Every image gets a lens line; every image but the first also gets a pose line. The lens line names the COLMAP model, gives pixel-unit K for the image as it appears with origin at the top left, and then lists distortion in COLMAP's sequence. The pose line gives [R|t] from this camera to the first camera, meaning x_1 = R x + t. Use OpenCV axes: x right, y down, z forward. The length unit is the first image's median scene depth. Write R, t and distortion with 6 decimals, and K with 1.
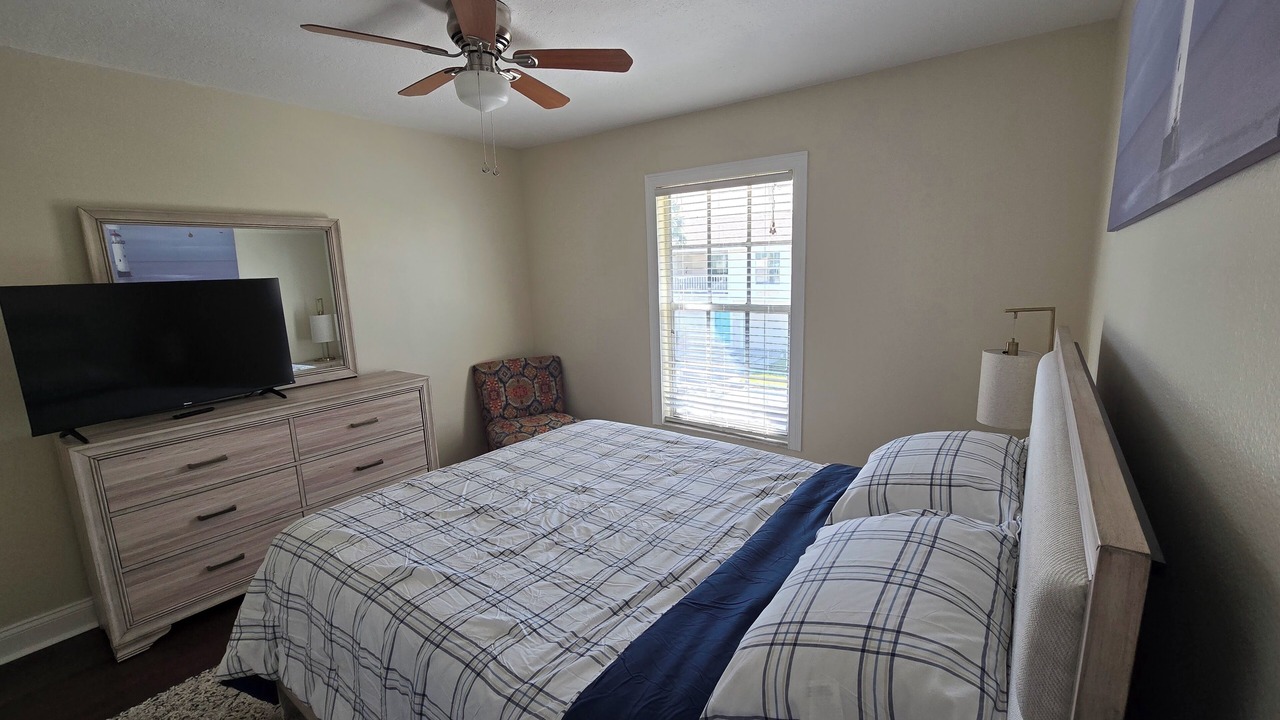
lens RADIAL K [[519.4, 0, 663.4], [0, 519.4, 362.7], [0, 0, 1]] dist [0.000423, 0.000099]
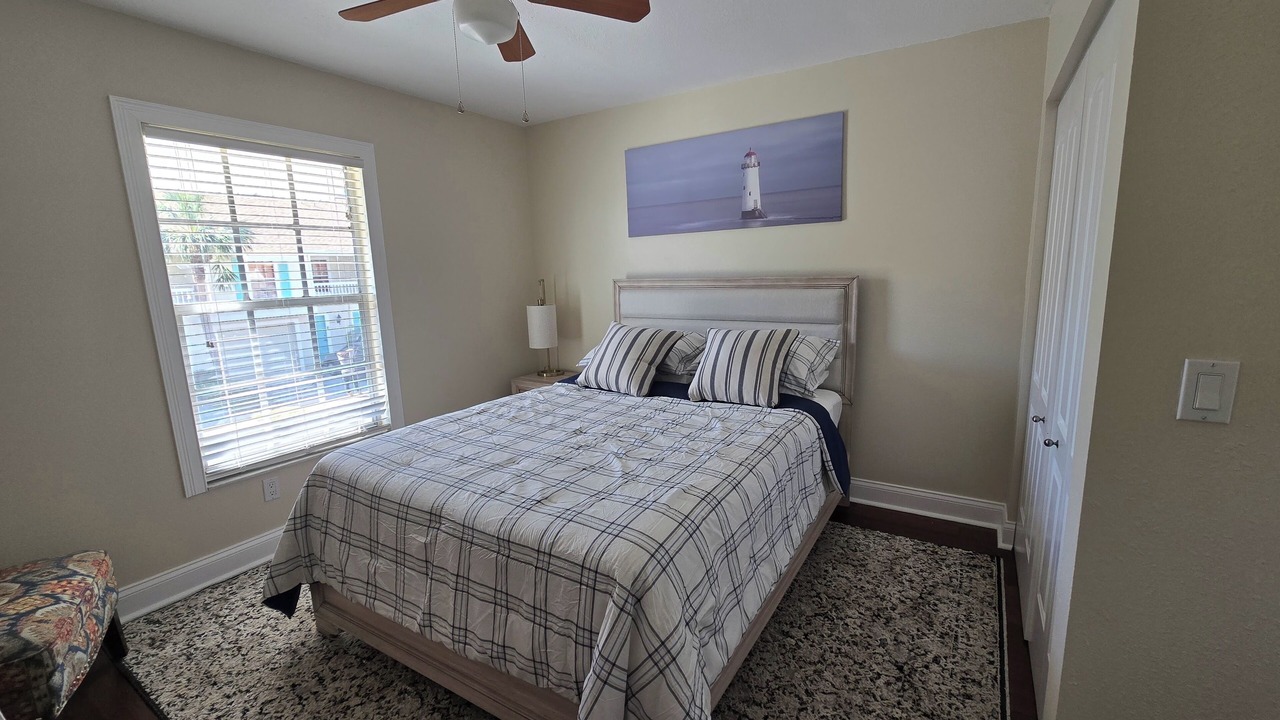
lens RADIAL K [[519.4, 0, 638.8], [0, 519.4, 355.9], [0, 0, 1]] dist [0.000423, 0.000099]
pose [[-0.049694, -0.146265, 0.987996, -0.748685], [0.204623, 0.966744, 0.153411, -0.037484], [-0.977579, 0.209790, -0.018112, 0.507915]]
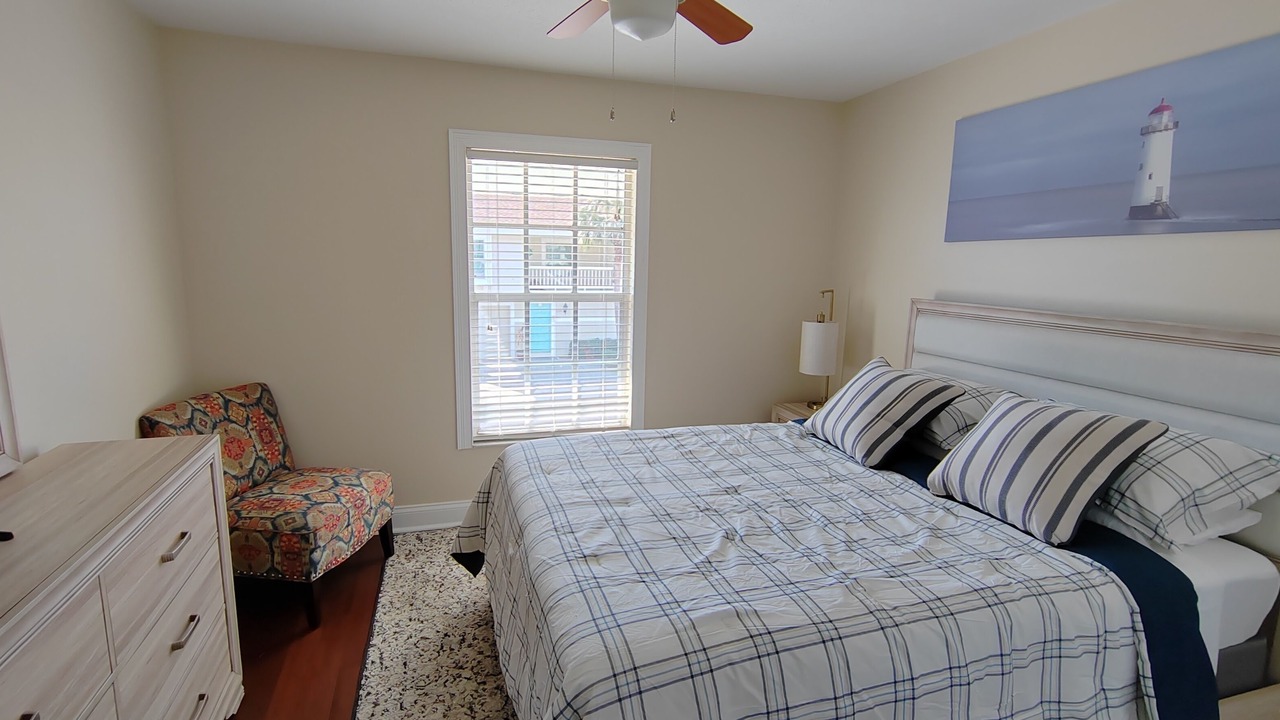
lens RADIAL K [[592.4, 0, 629.4], [0, 592.4, 352.1], [0, 0, 1]] dist [0.000549, 0.000836]
pose [[0.610311, -0.091281, 0.786885, -0.635681], [0.108598, 0.993601, 0.031032, -0.029884], [-0.784682, 0.066515, 0.616319, 0.283694]]
